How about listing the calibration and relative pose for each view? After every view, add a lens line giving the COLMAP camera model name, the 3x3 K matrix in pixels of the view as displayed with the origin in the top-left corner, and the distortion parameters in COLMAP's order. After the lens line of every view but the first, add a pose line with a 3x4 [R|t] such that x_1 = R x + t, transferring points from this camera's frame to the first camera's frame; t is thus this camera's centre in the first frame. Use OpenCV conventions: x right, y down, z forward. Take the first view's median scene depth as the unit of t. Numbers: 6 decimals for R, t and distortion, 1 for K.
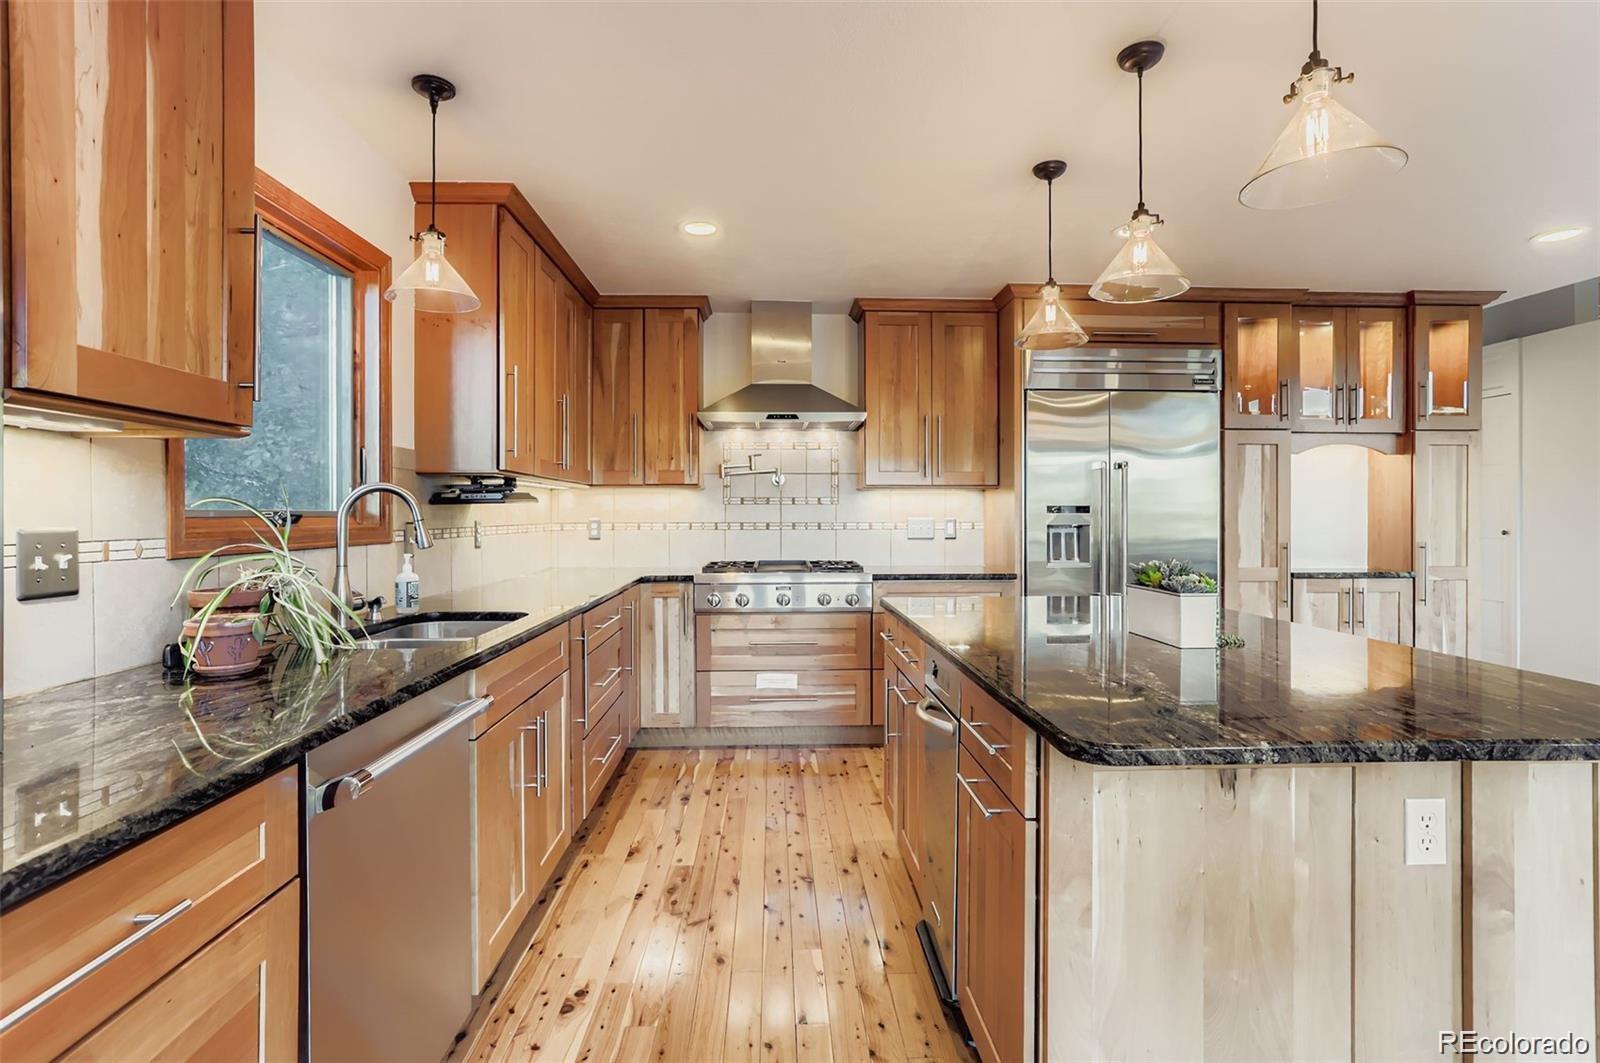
lens RADIAL K [[767.8, 0, 803.9], [0, 767.8, 527.0], [0, 0, 1]] dist [0.001325, 0.000497]
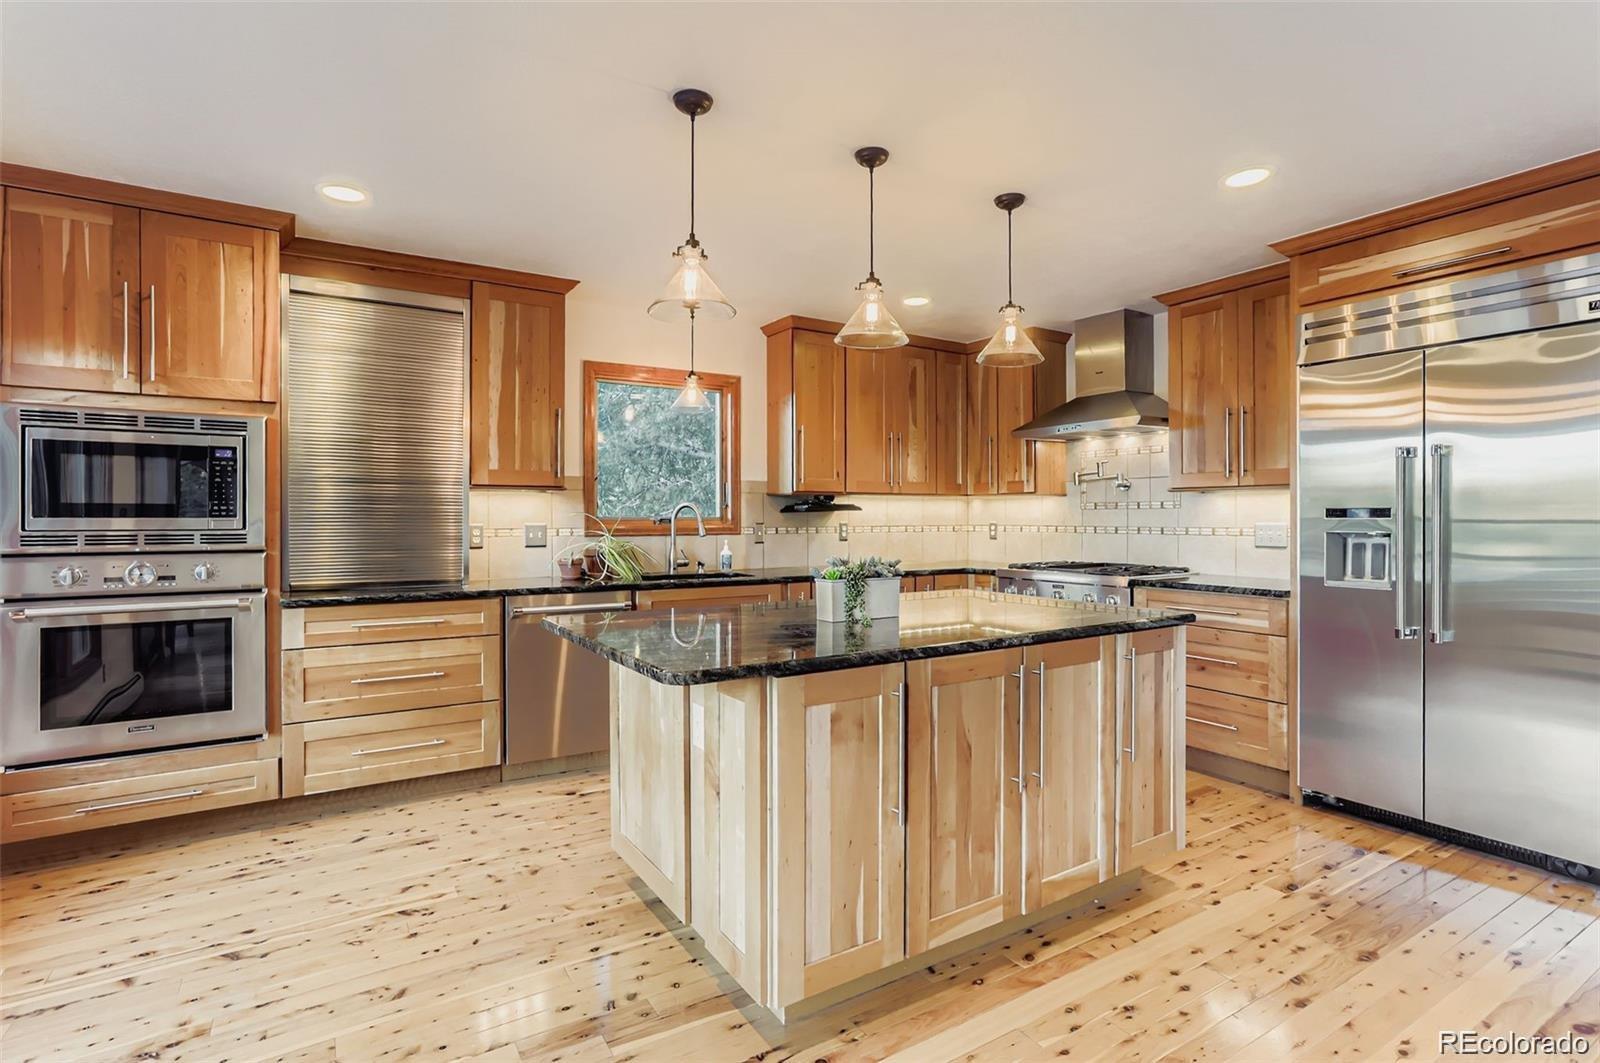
lens RADIAL K [[810.1, 0, 799.6], [0, 810.1, 522.0], [0, 0, 1]] dist [-0.000963, 0.000016]
pose [[0.508736, 0.005241, -0.860907, 0.758949], [-0.014536, 0.999891, -0.002503, -0.003689], [0.860800, 0.013787, 0.508757, 0.100920]]
